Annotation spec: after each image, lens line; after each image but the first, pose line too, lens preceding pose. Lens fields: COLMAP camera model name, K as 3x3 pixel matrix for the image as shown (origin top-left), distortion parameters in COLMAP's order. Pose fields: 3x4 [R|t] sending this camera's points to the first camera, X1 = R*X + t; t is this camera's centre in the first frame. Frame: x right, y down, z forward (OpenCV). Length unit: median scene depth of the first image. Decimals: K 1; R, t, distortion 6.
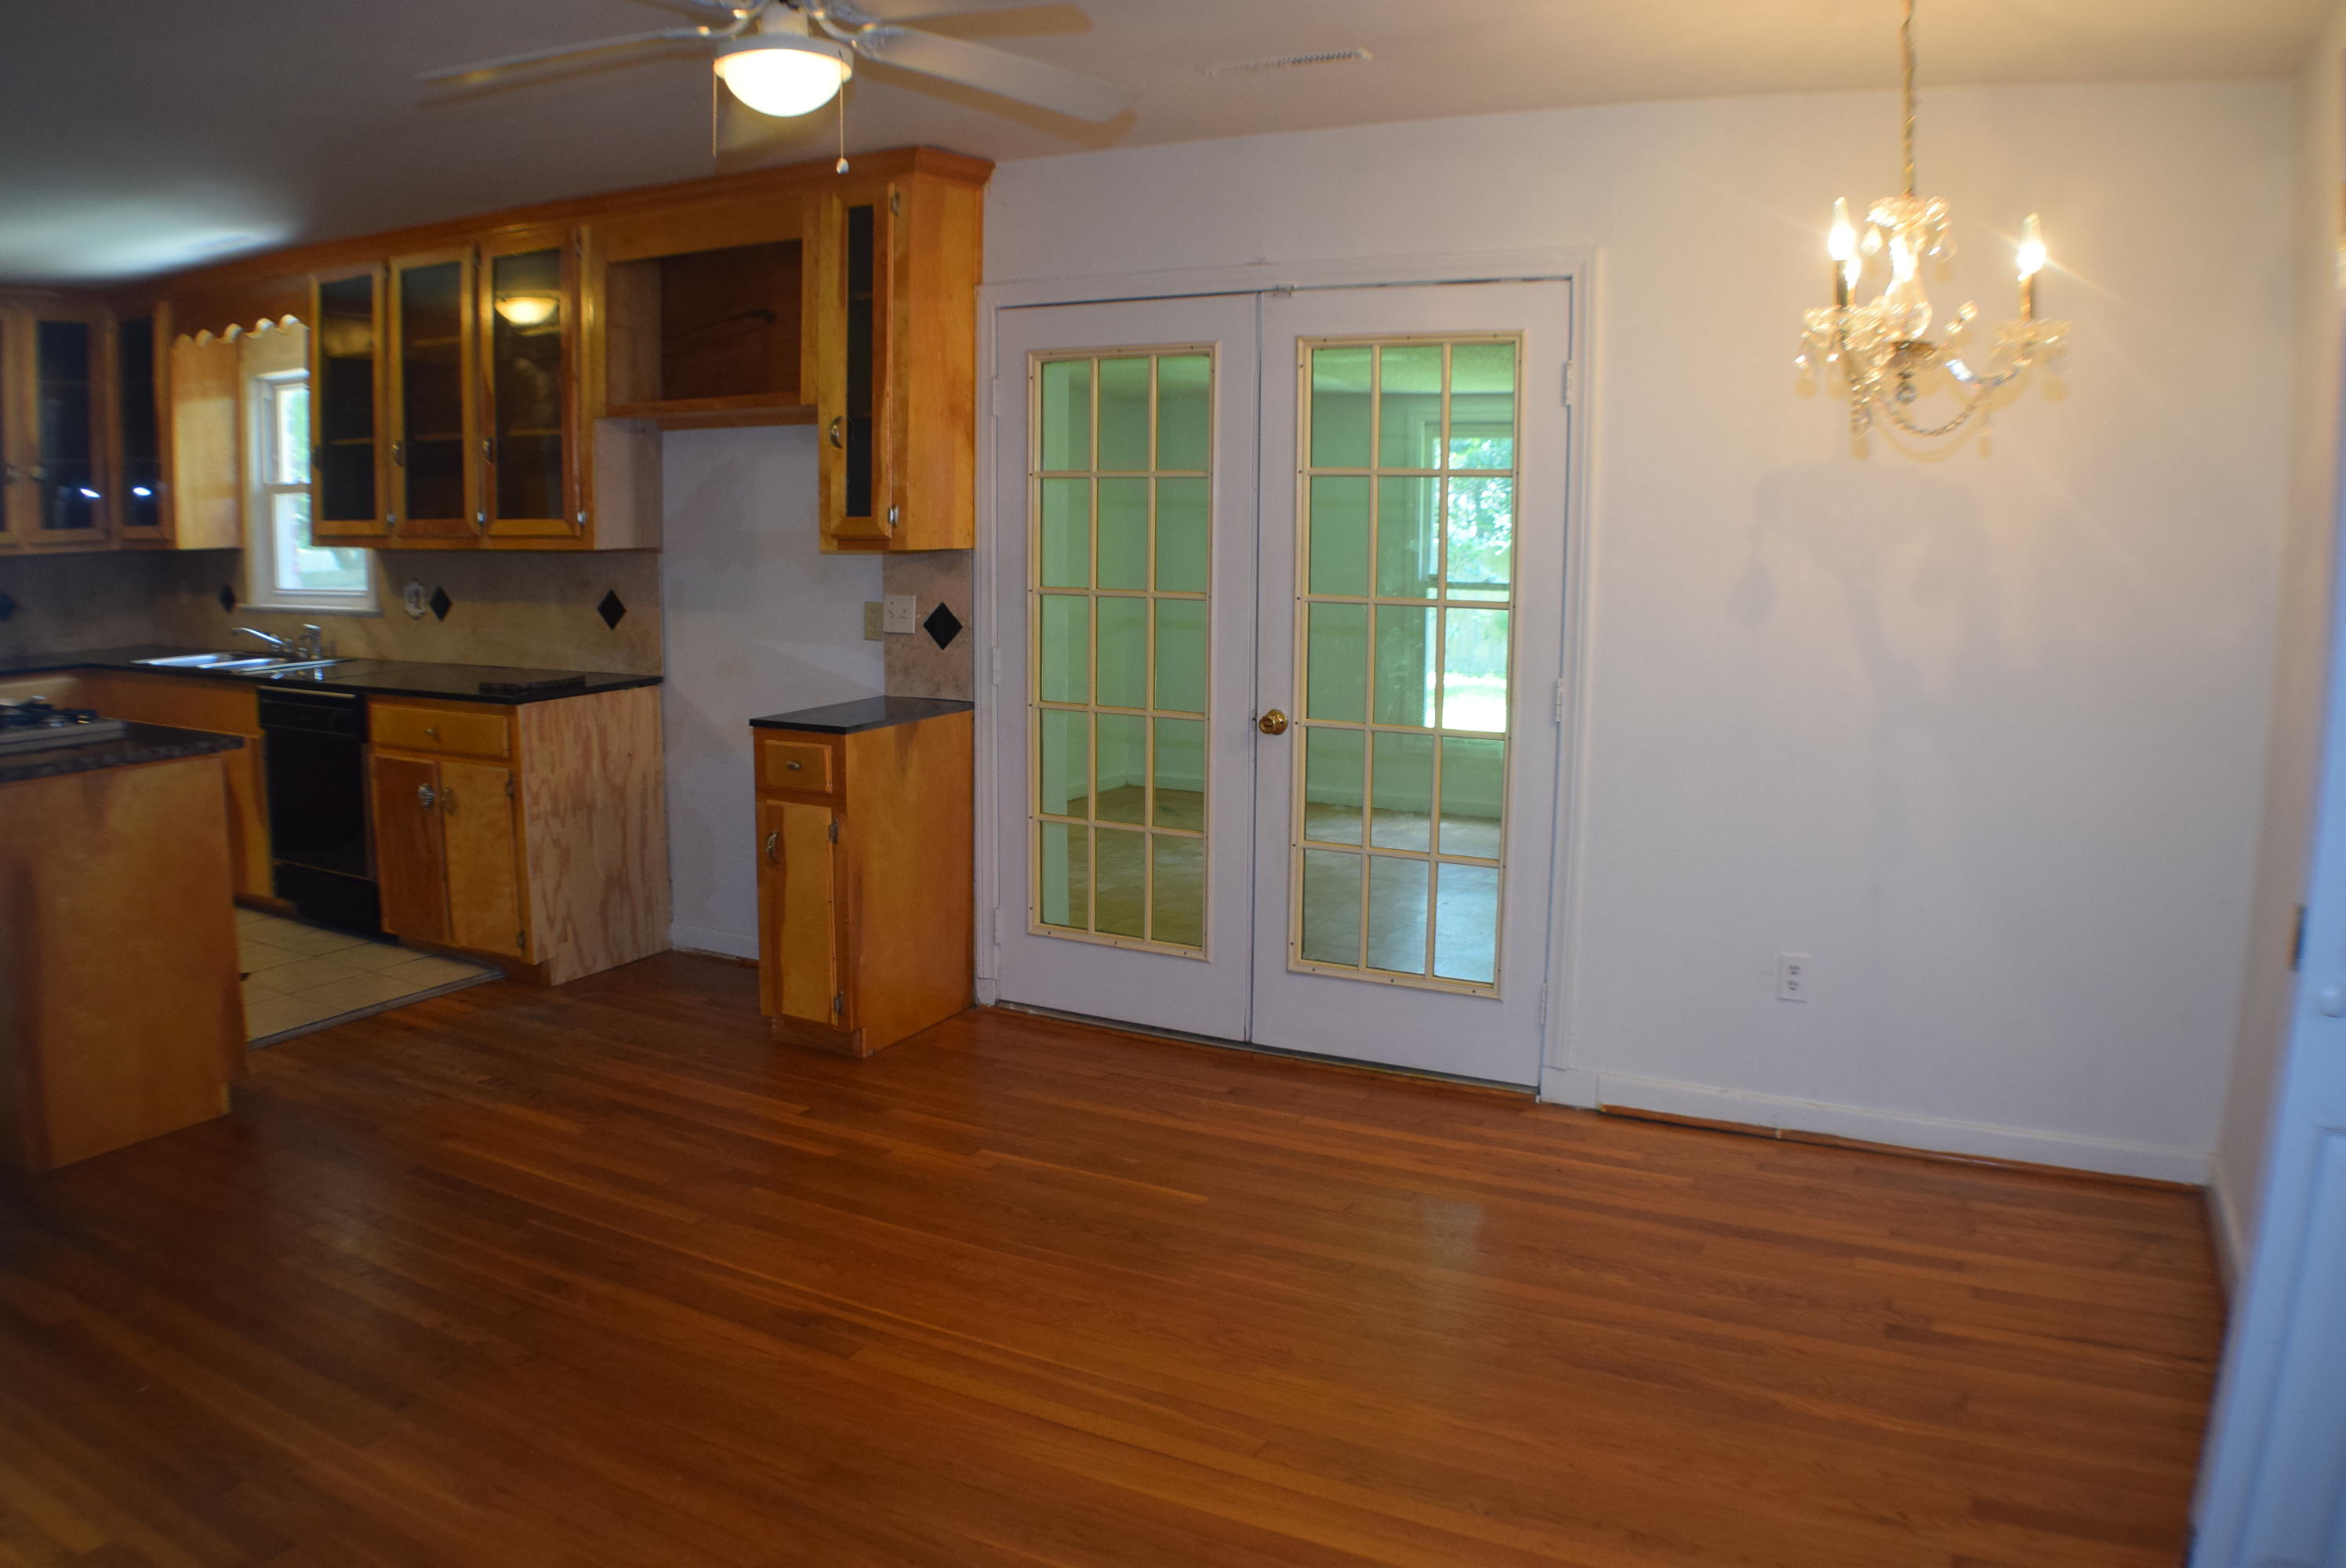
lens RADIAL K [[1711.4, 0, 1185.5], [0, 1711.4, 777.4], [0, 0, 1]] dist [-0.203717, 0.052597]
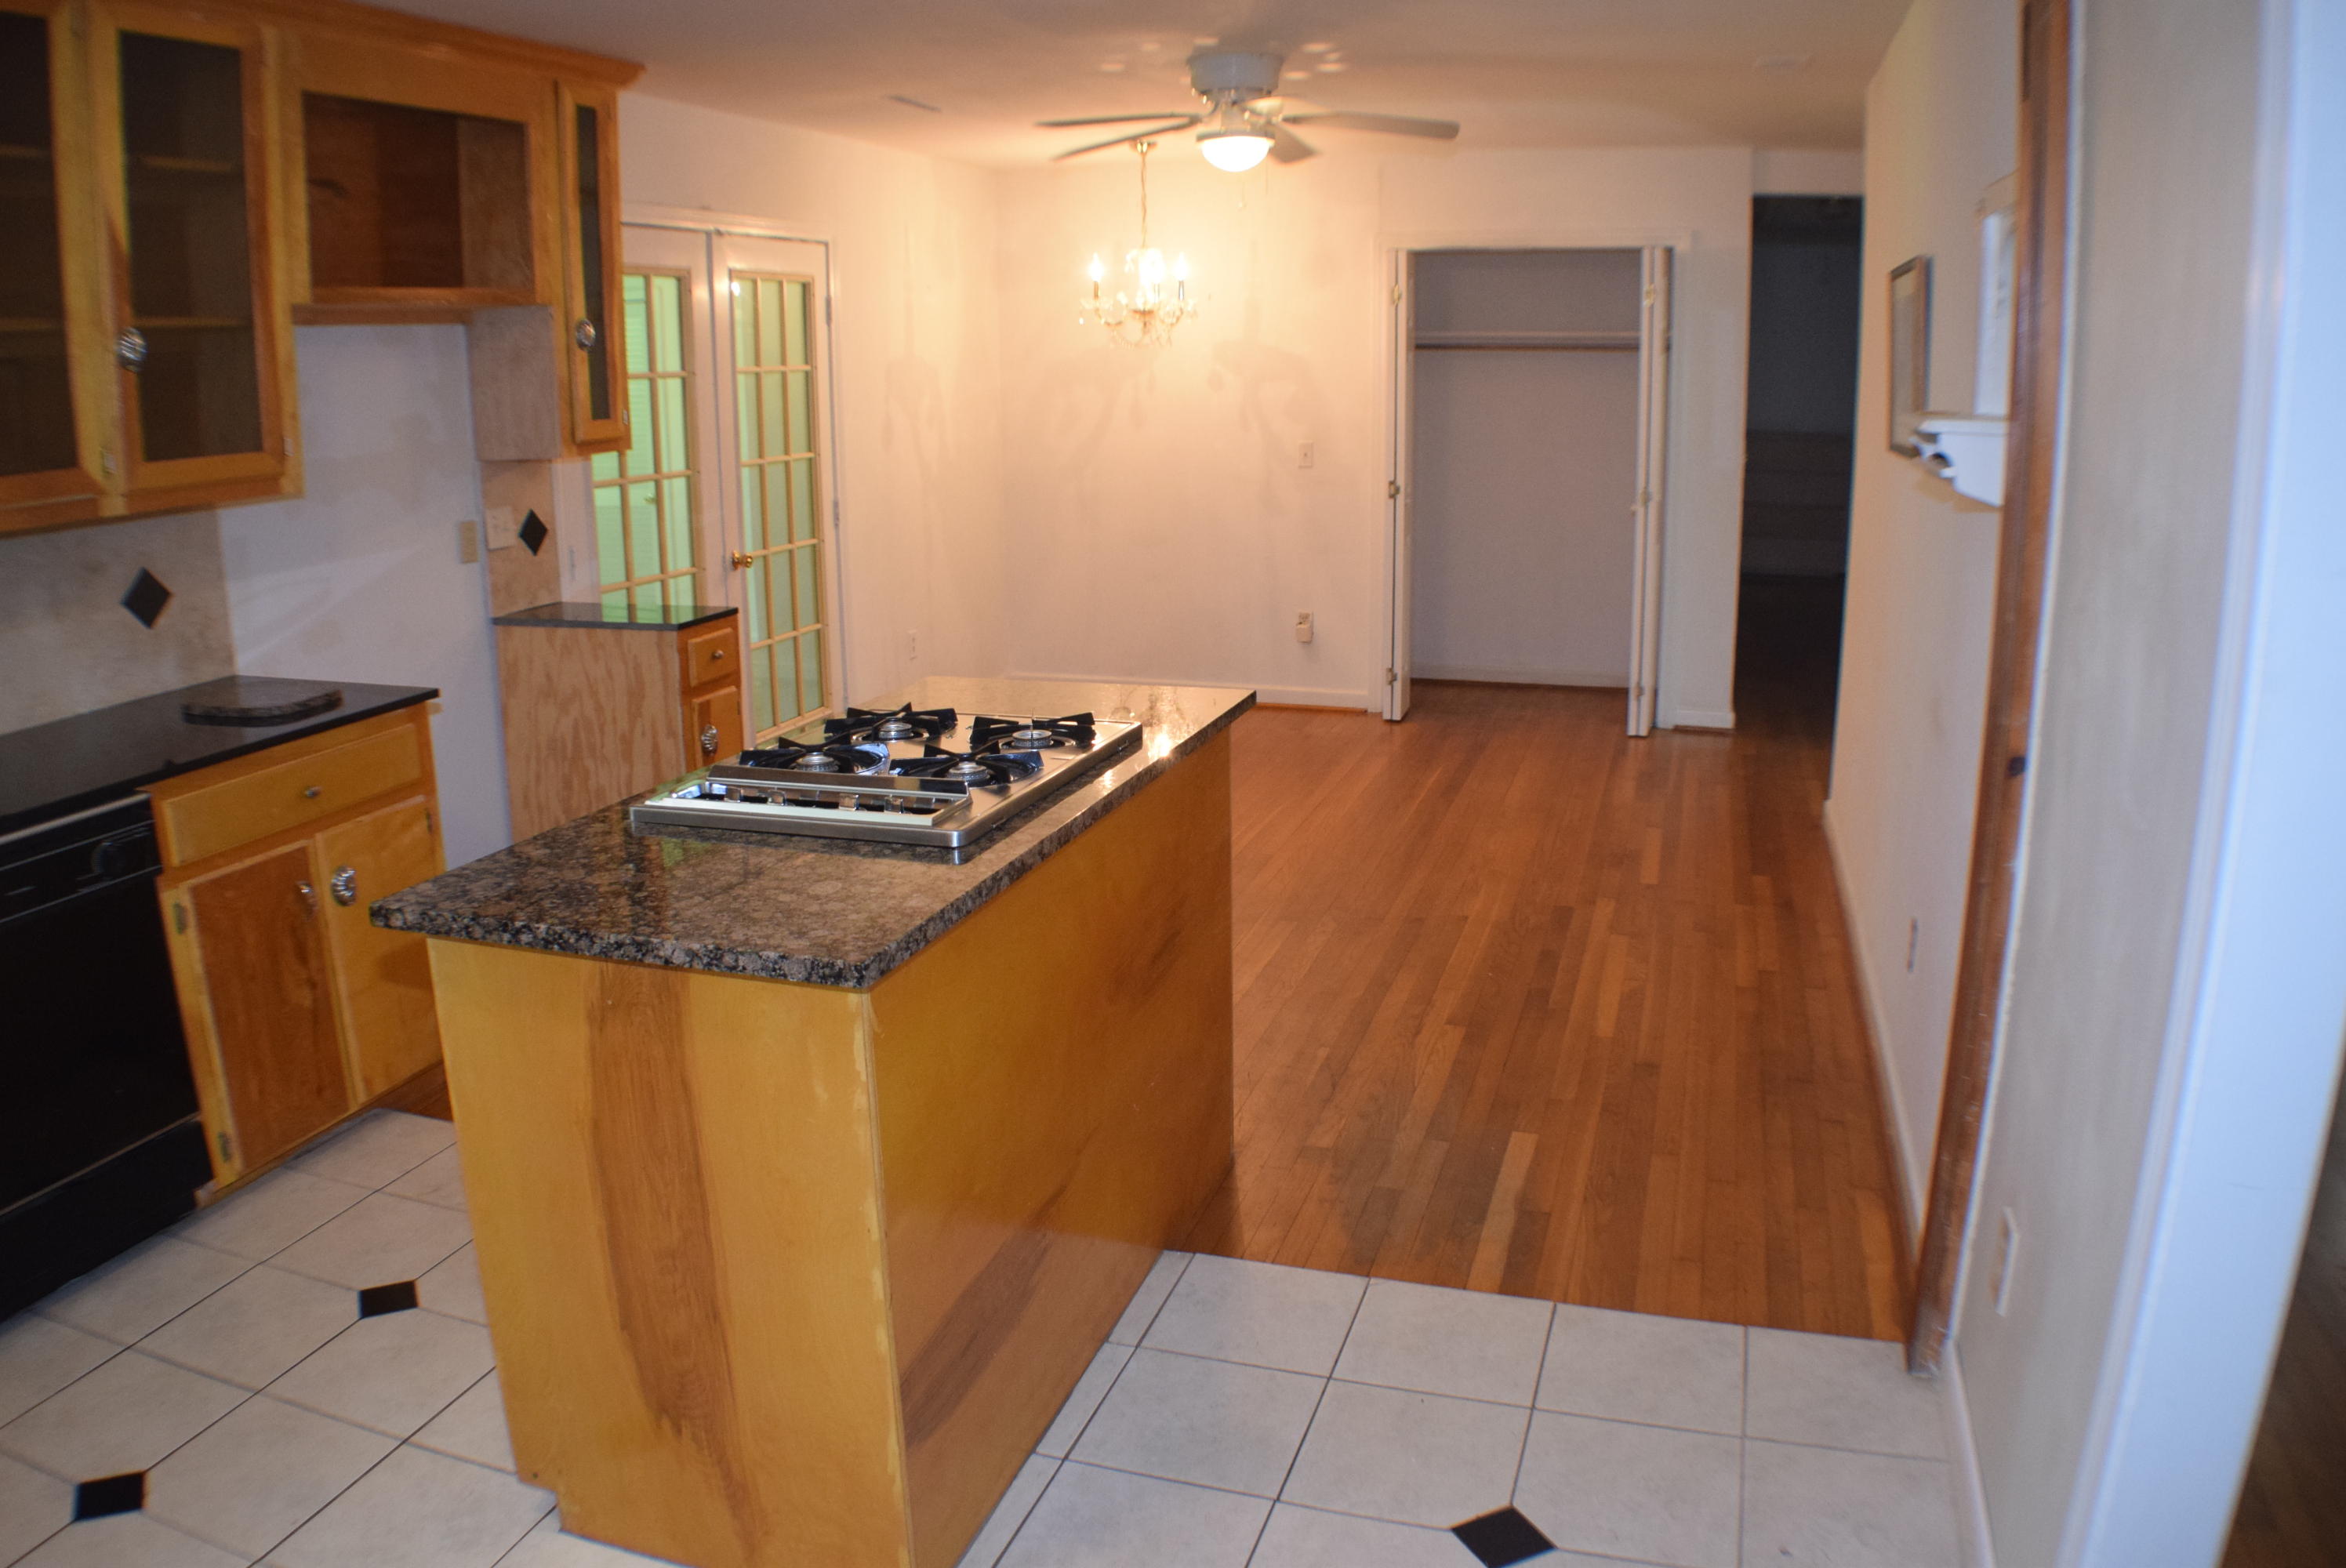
lens RADIAL K [[1711.4, 0, 1166.1], [0, 1711.4, 782.3], [0, 0, 1]] dist [-0.203717, 0.052597]
pose [[-0.182152, -0.244596, 0.952362, -1.168242], [0.160498, 0.948179, 0.274219, -0.156934], [-0.970083, 0.202802, -0.133455, 0.803029]]
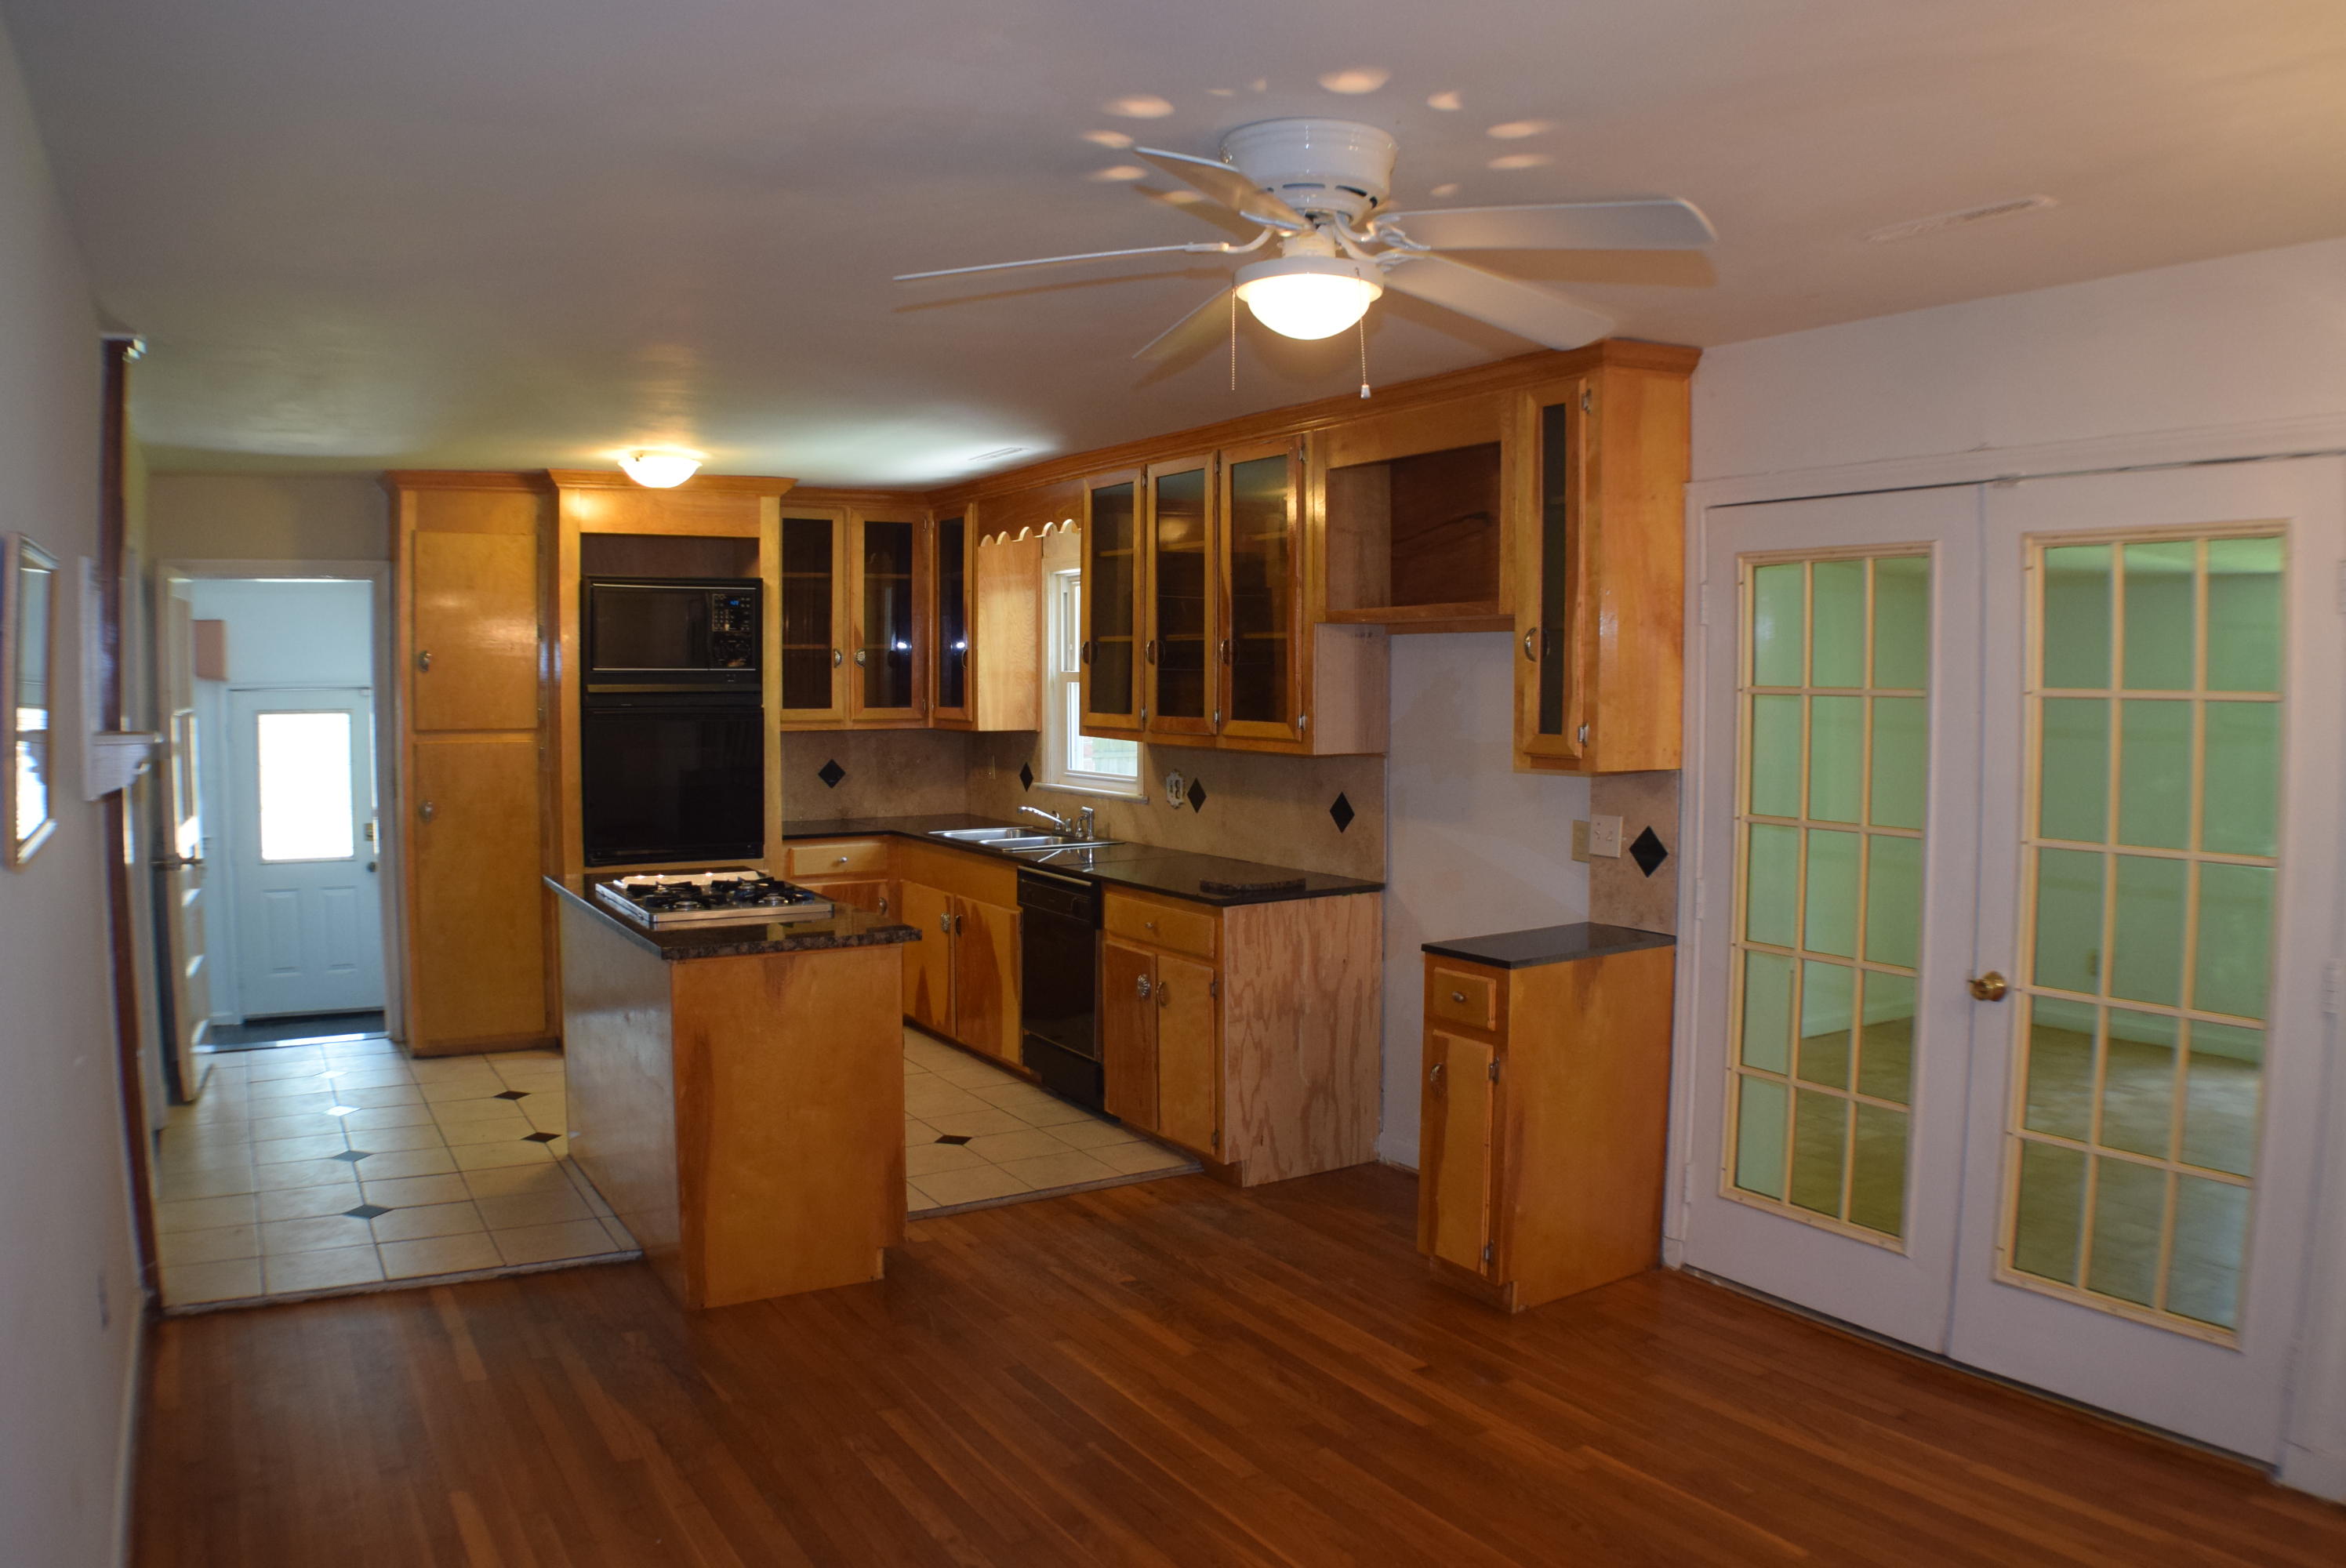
lens RADIAL K [[1711.4, 0, 1154.4], [0, 1711.4, 776.1], [0, 0, 1]] dist [-0.203717, 0.052597]
pose [[0.852654, 0.021868, -0.522018, 0.103920], [-0.073341, 0.994241, -0.078144, -0.039038], [0.517303, 0.104915, 0.849347, 0.085875]]
